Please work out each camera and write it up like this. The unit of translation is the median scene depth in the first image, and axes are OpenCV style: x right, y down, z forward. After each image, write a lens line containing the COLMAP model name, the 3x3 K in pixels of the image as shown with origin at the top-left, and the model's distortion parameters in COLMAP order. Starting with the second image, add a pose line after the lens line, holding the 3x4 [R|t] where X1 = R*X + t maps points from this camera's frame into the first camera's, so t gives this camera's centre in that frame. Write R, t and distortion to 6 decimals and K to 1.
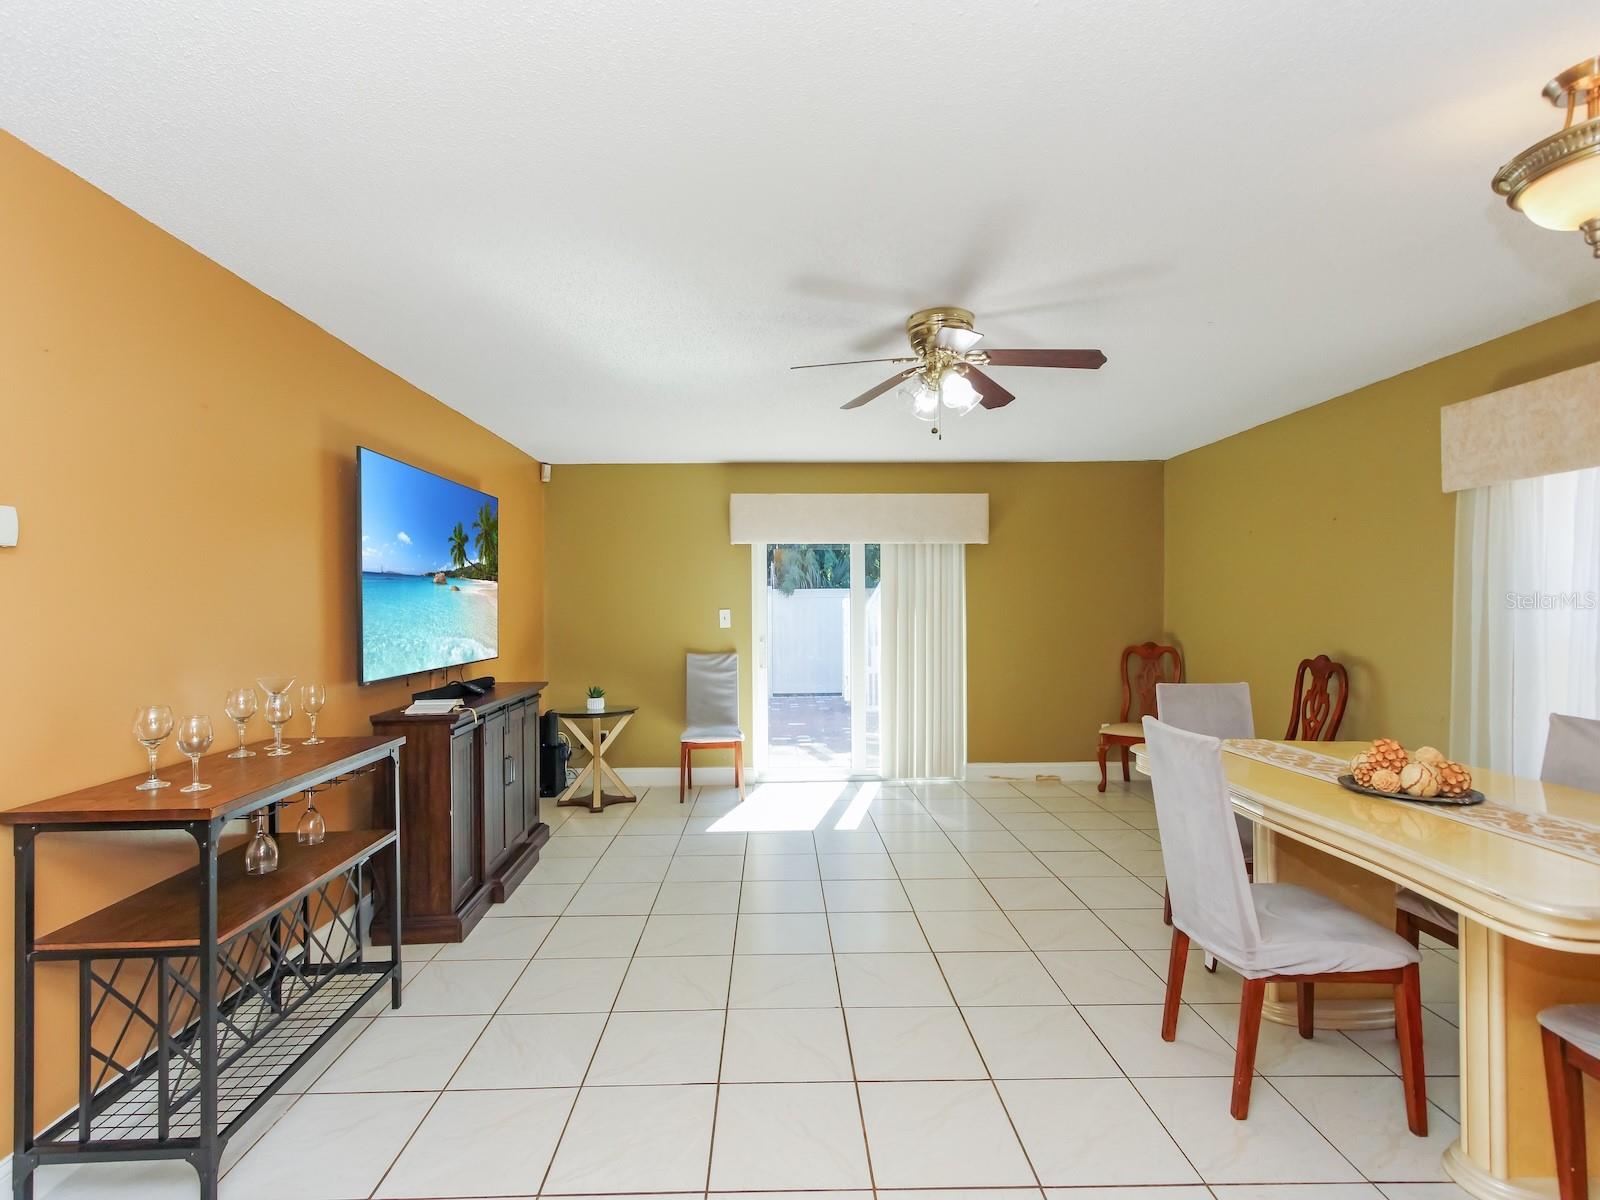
lens RADIAL K [[780.9, 0, 799.5], [0, 780.9, 575.8], [0, 0, 1]] dist [0.001184, 0.001278]
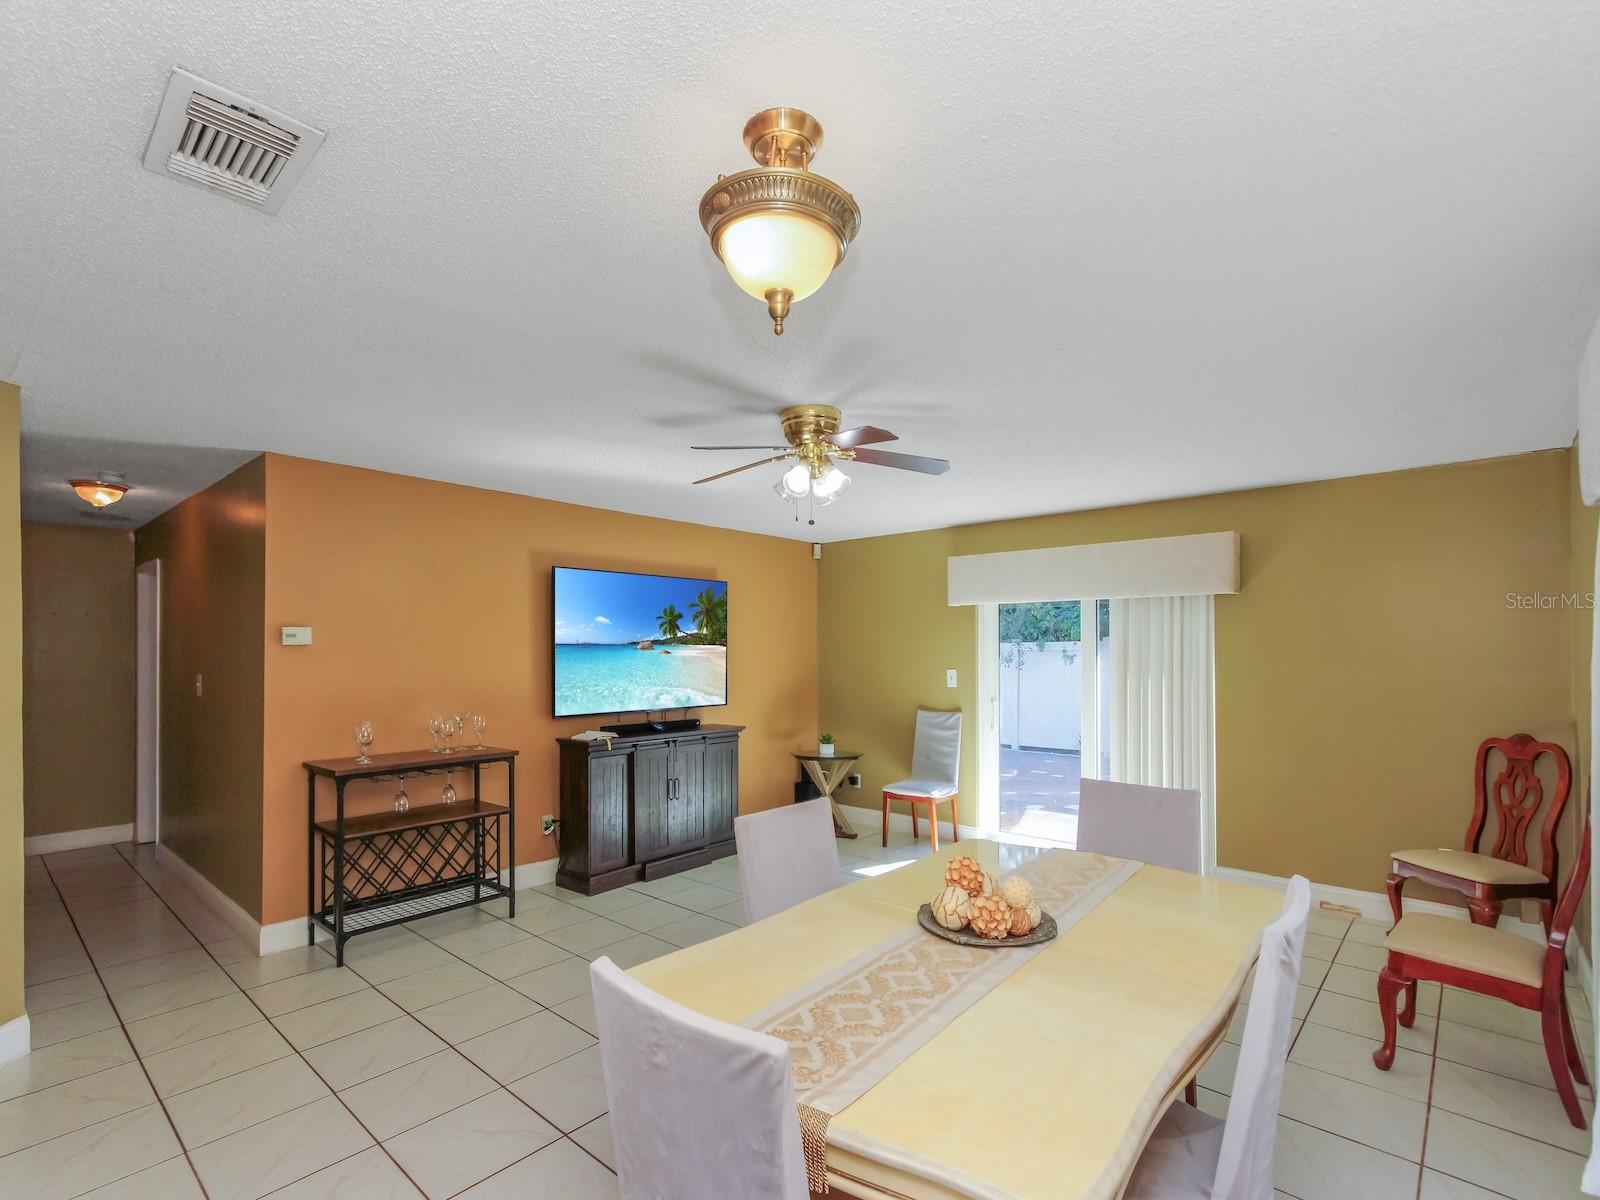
lens RADIAL K [[758.6, 0, 761.1], [0, 758.6, 649.9], [0, 0, 1]] dist [0.004986, 0.000566]
pose [[0.725777, 0.001866, -0.687928, 0.448485], [0.019610, 0.999534, 0.023400, -0.012109], [0.687650, -0.030474, 0.725402, 0.113347]]
